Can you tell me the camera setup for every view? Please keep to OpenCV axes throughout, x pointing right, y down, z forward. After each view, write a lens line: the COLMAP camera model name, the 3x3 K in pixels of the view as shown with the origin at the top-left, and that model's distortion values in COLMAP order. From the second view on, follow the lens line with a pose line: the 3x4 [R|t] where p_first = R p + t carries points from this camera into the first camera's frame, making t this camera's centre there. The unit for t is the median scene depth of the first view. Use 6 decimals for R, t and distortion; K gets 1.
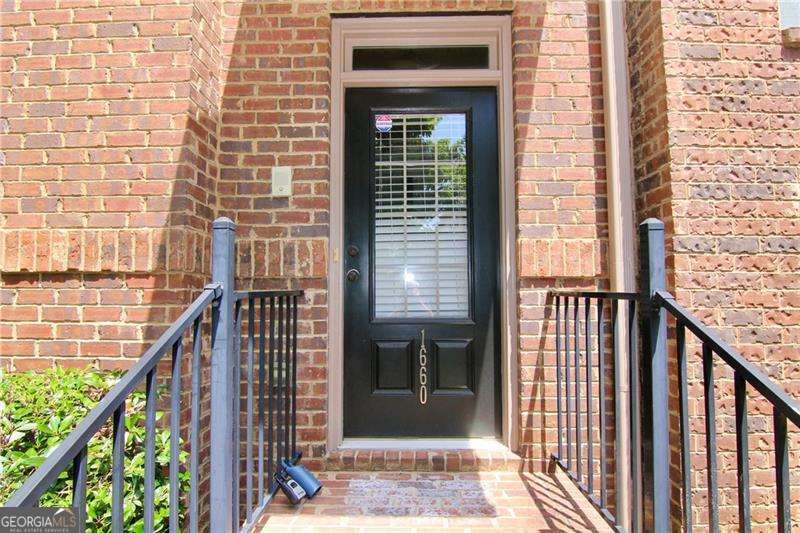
lens RADIAL K [[405.4, 0, 403.6], [0, 405.4, 269.0], [0, 0, 1]] dist [-0.019360, -0.001388]
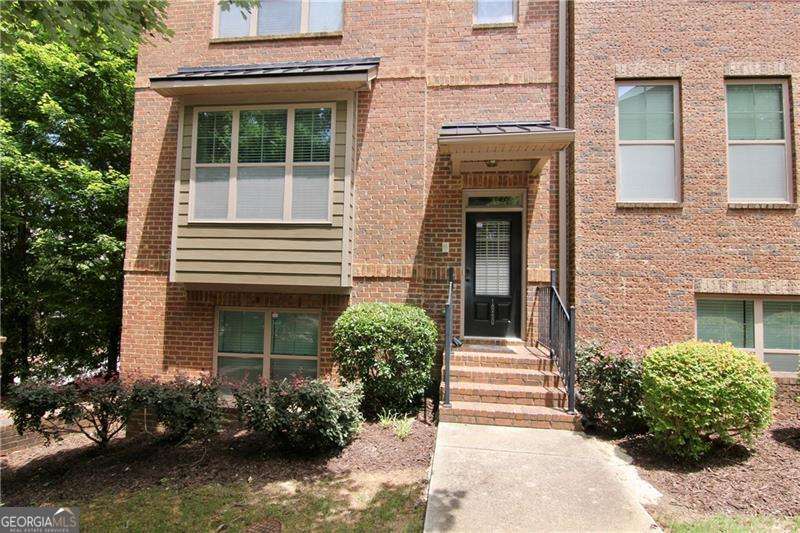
lens RADIAL K [[405.4, 0, 403.6], [0, 405.4, 269.0], [0, 0, 1]] dist [-0.019360, -0.001388]
pose [[0.993750, 0.020076, -0.109810, -0.277874], [-0.019371, 0.999784, 0.007482, -0.075123], [0.109937, -0.005308, 0.993924, -1.983483]]
